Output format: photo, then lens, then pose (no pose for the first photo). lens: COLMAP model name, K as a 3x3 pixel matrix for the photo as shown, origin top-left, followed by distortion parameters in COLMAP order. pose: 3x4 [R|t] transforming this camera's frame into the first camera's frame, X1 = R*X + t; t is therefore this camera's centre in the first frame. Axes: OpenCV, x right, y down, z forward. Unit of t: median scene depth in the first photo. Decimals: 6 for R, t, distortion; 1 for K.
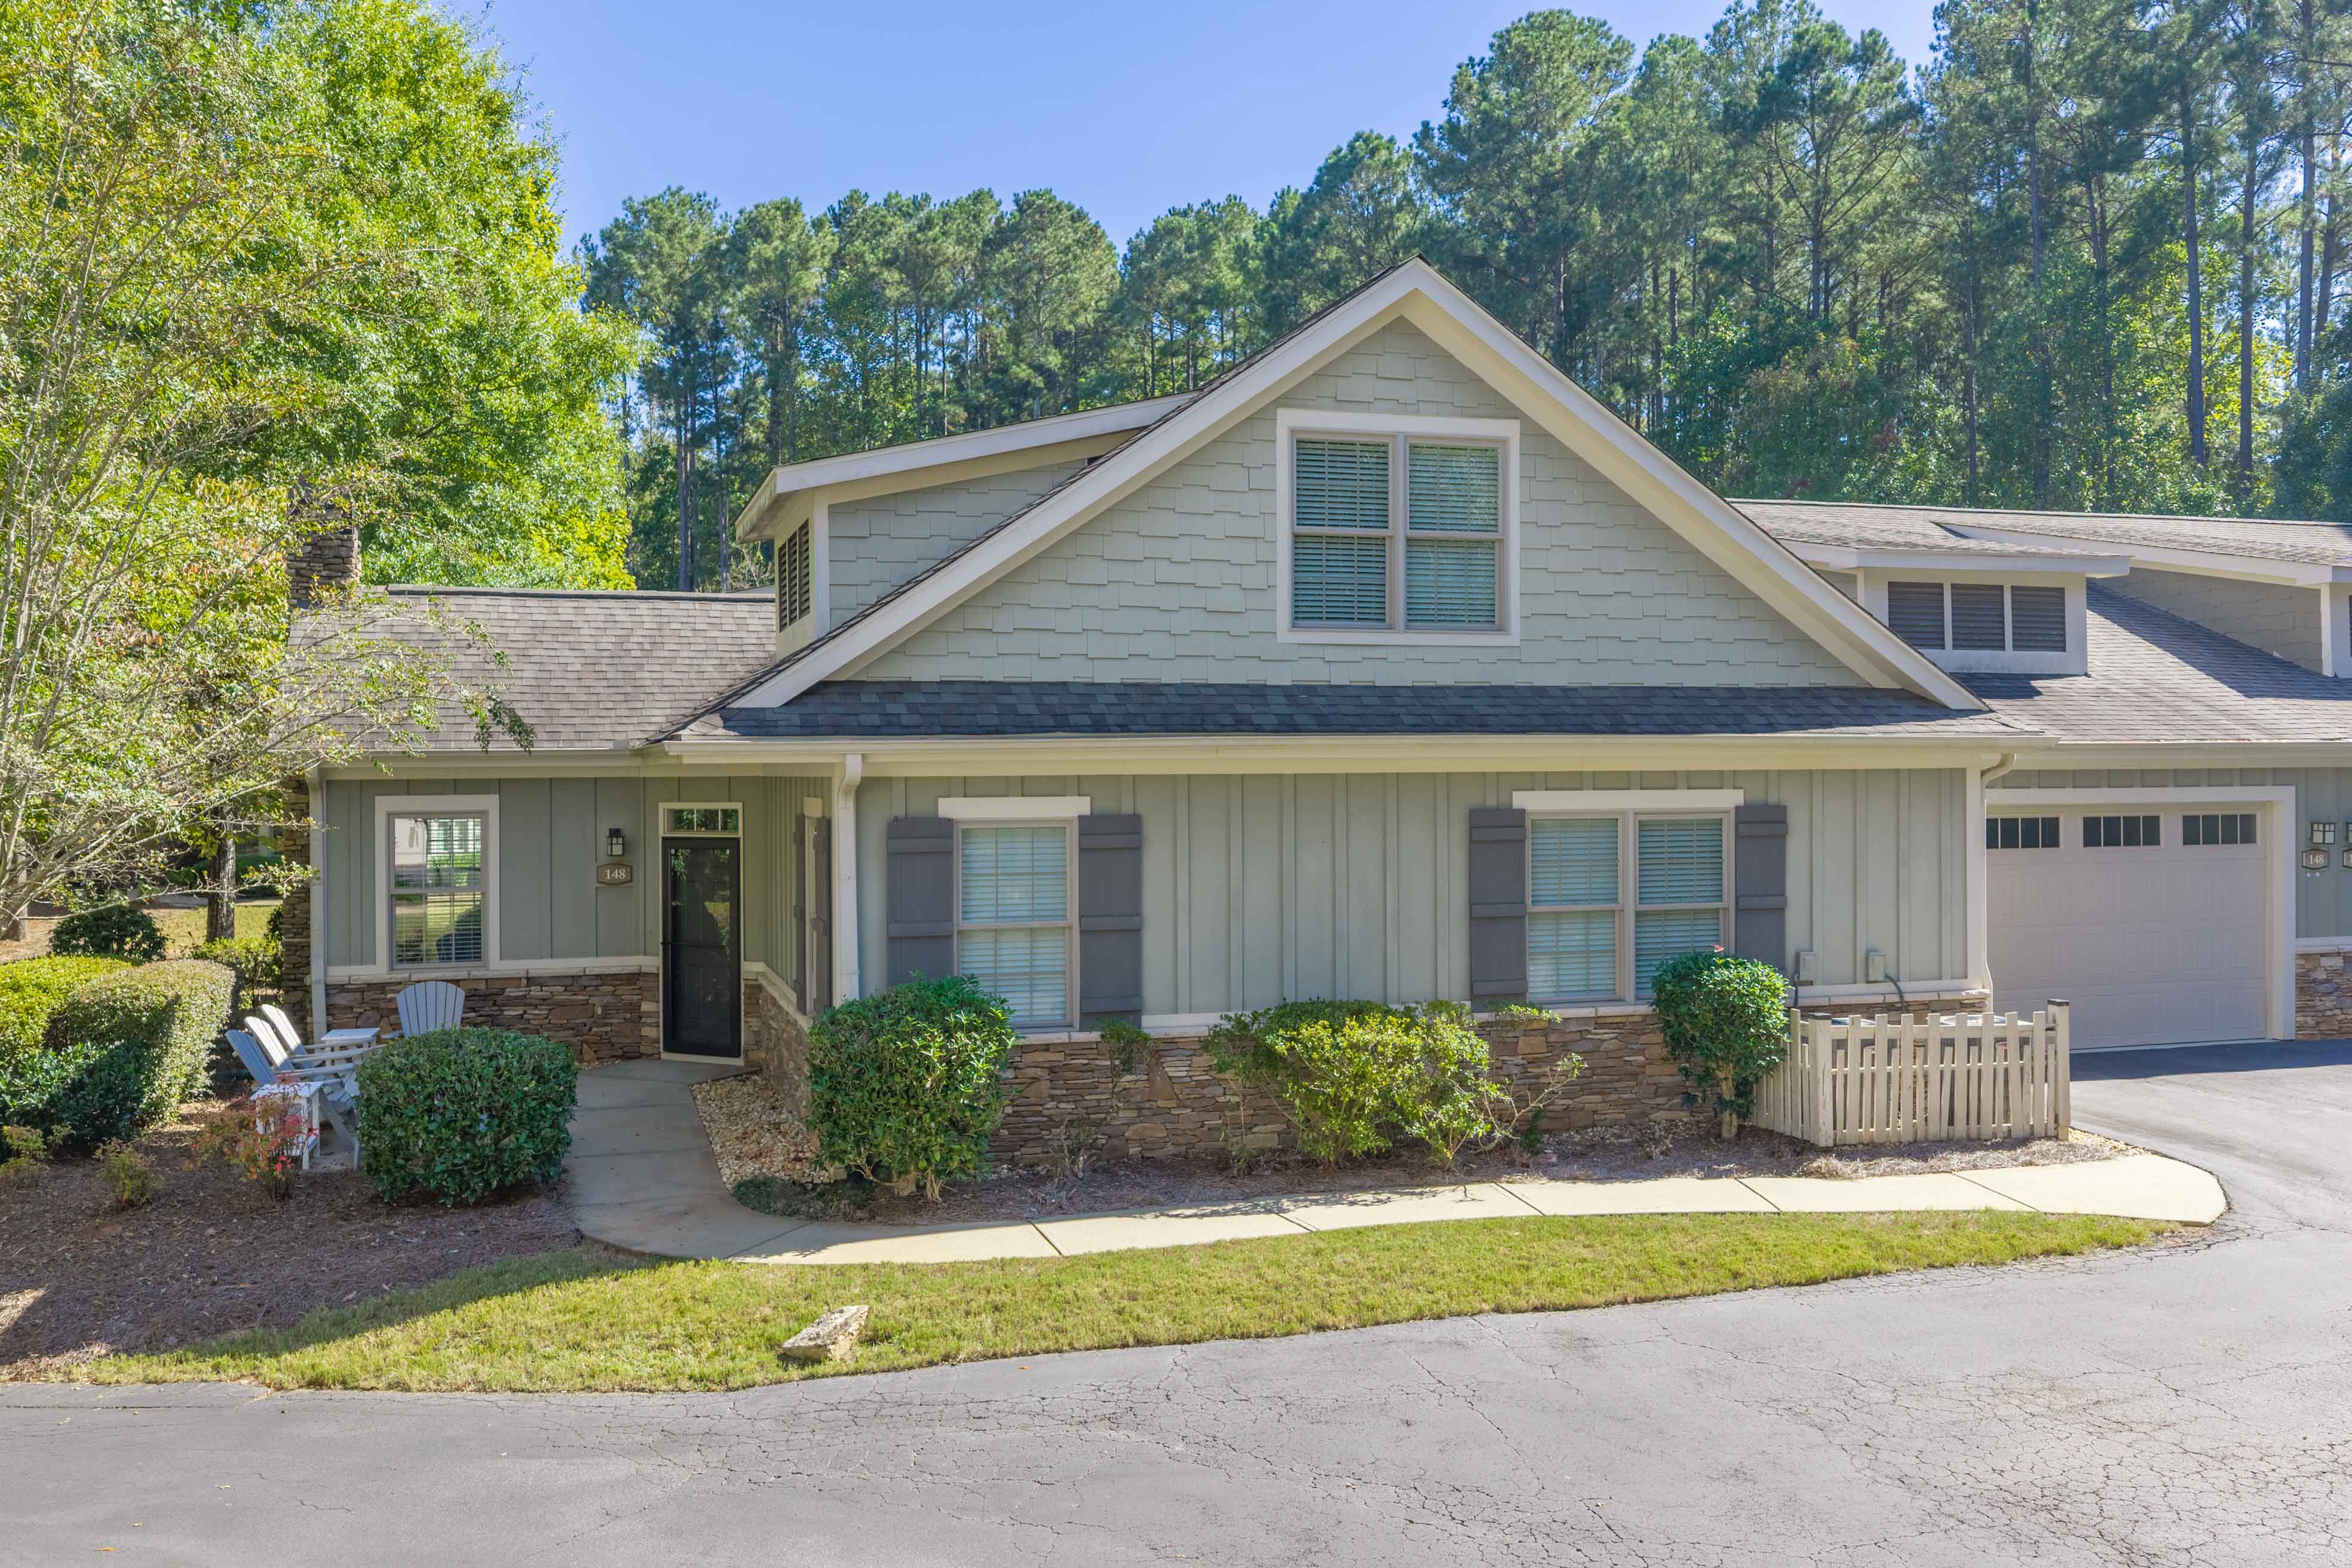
lens RADIAL K [[2002.0, 0, 1176.2], [0, 2002.0, 774.6], [0, 0, 1]] dist [0.022283, -0.042673]
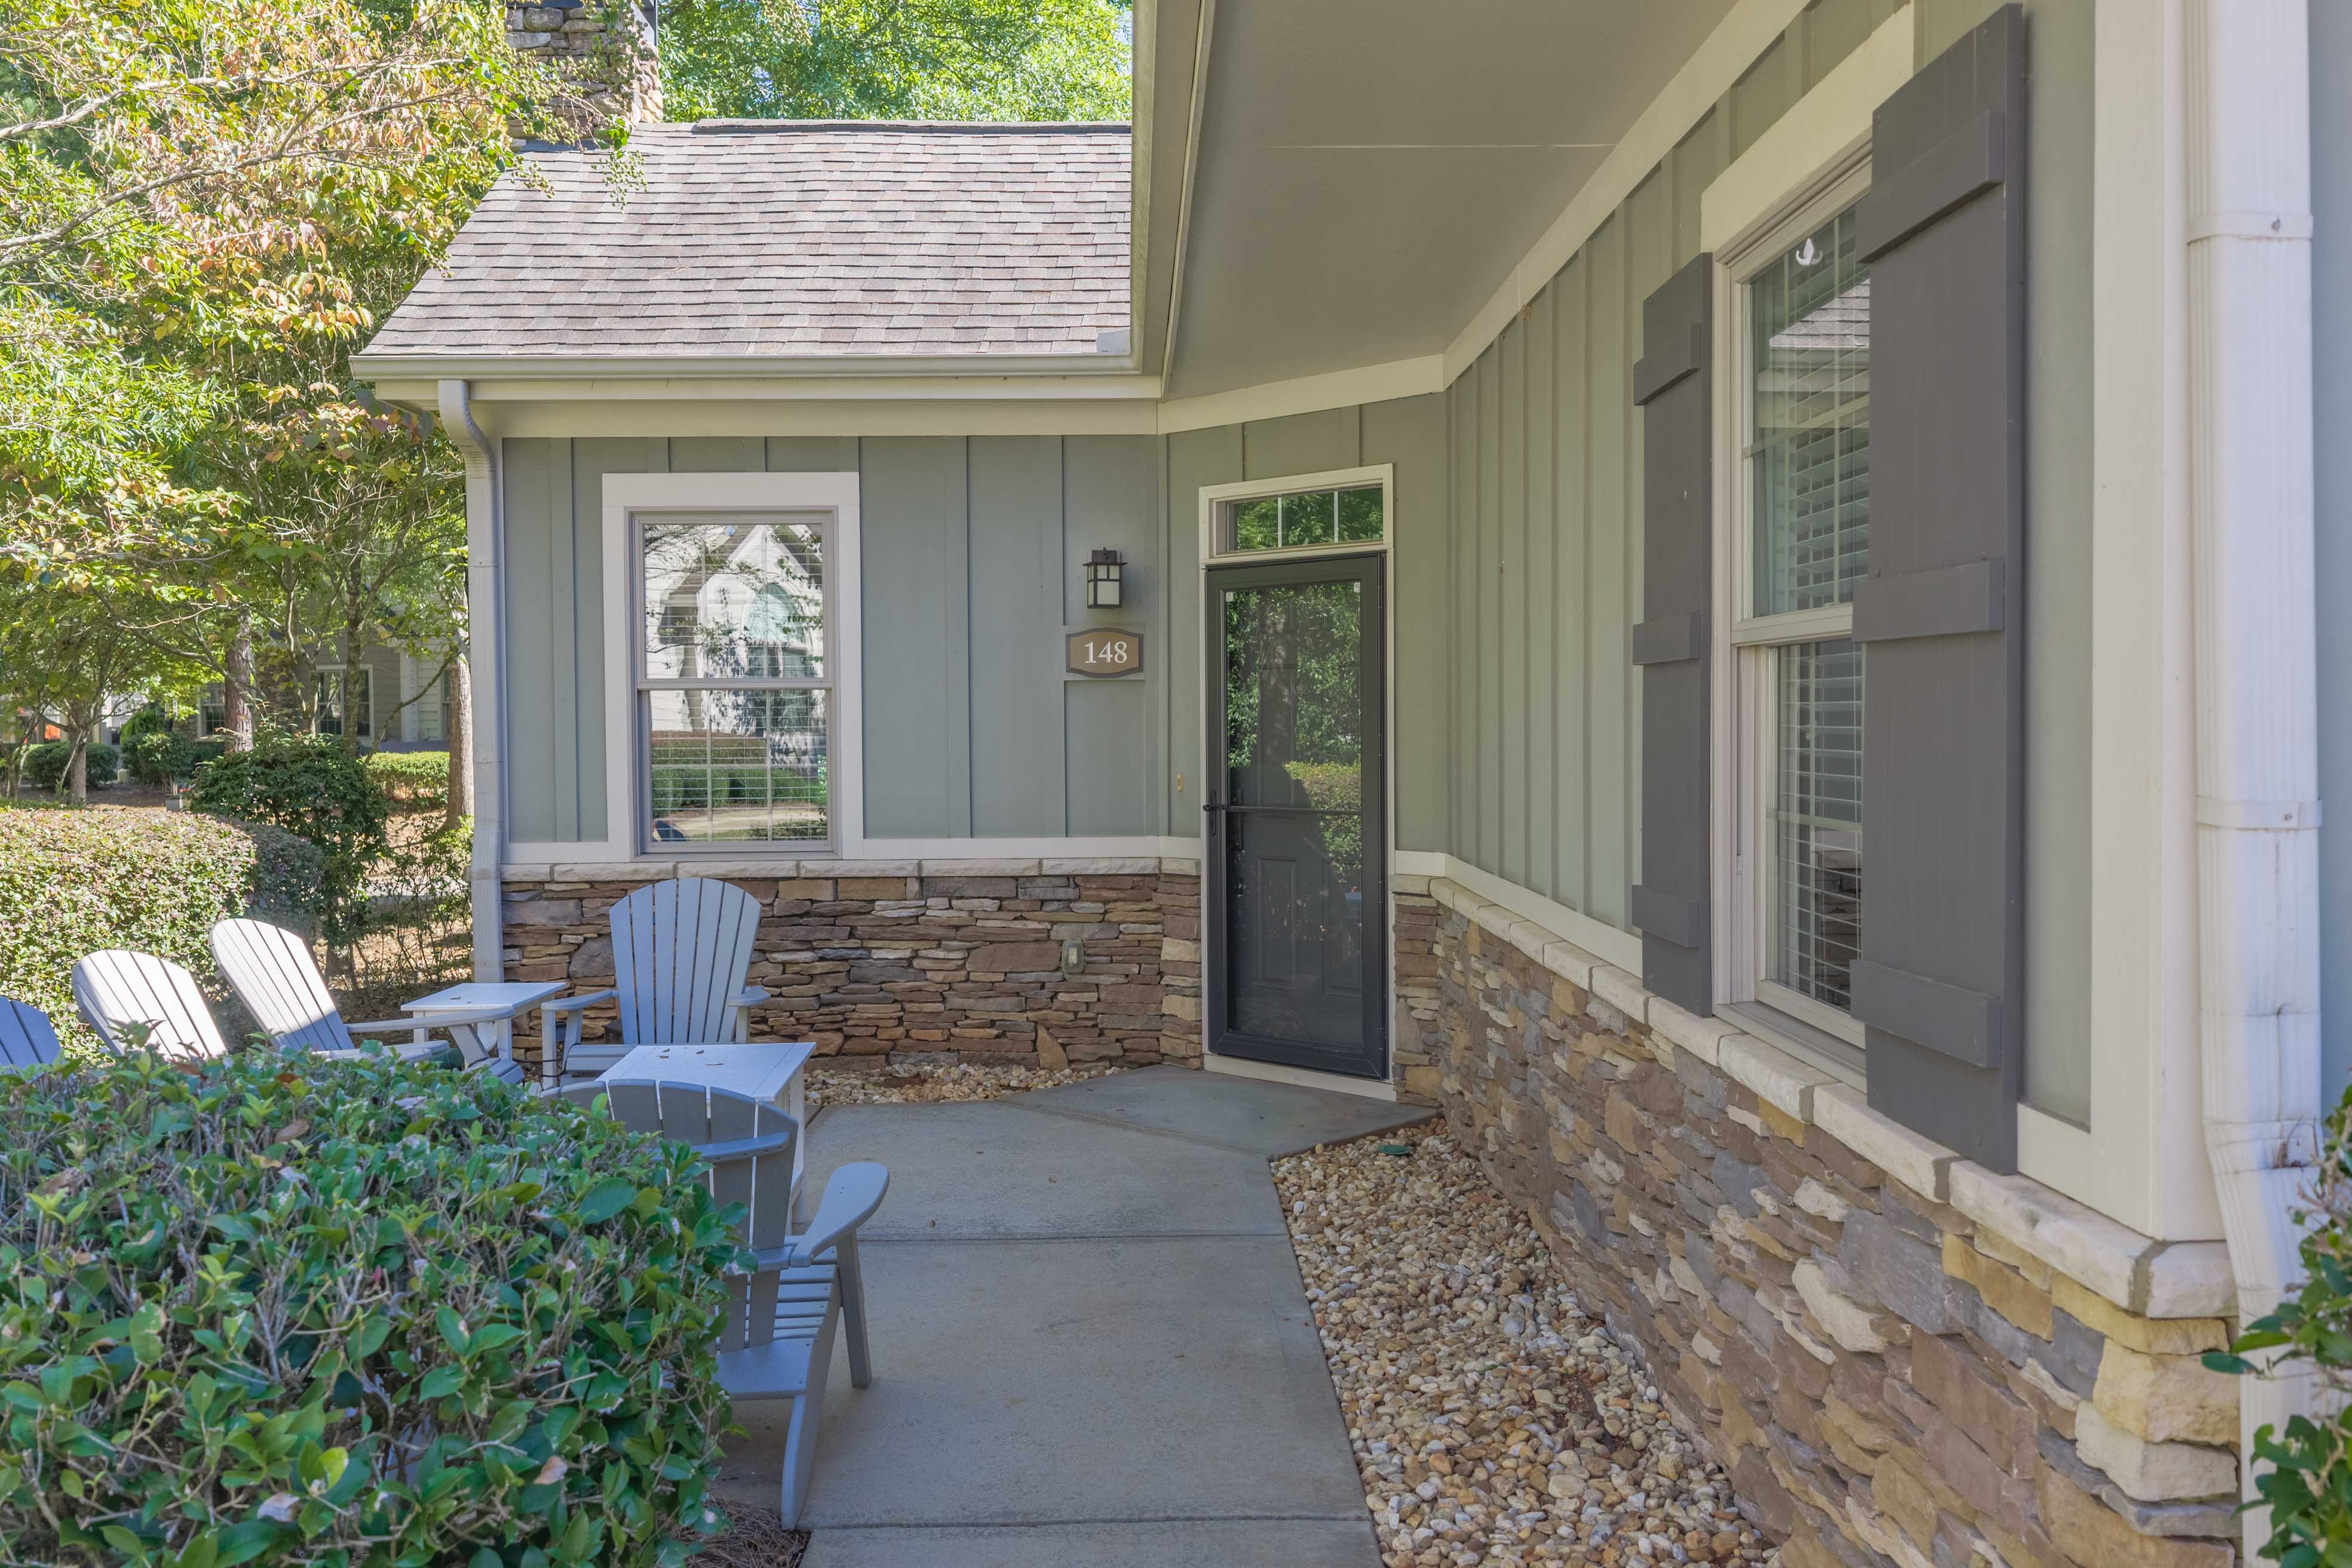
lens RADIAL K [[2002.0, 0, 1176.2], [0, 2002.0, 774.6], [0, 0, 1]] dist [0.022283, -0.042673]
pose [[0.960758, 0.007645, -0.277281, -0.142955], [0.000648, 0.999556, 0.029802, 0.064594], [0.277386, -0.028812, 0.960326, 0.584067]]
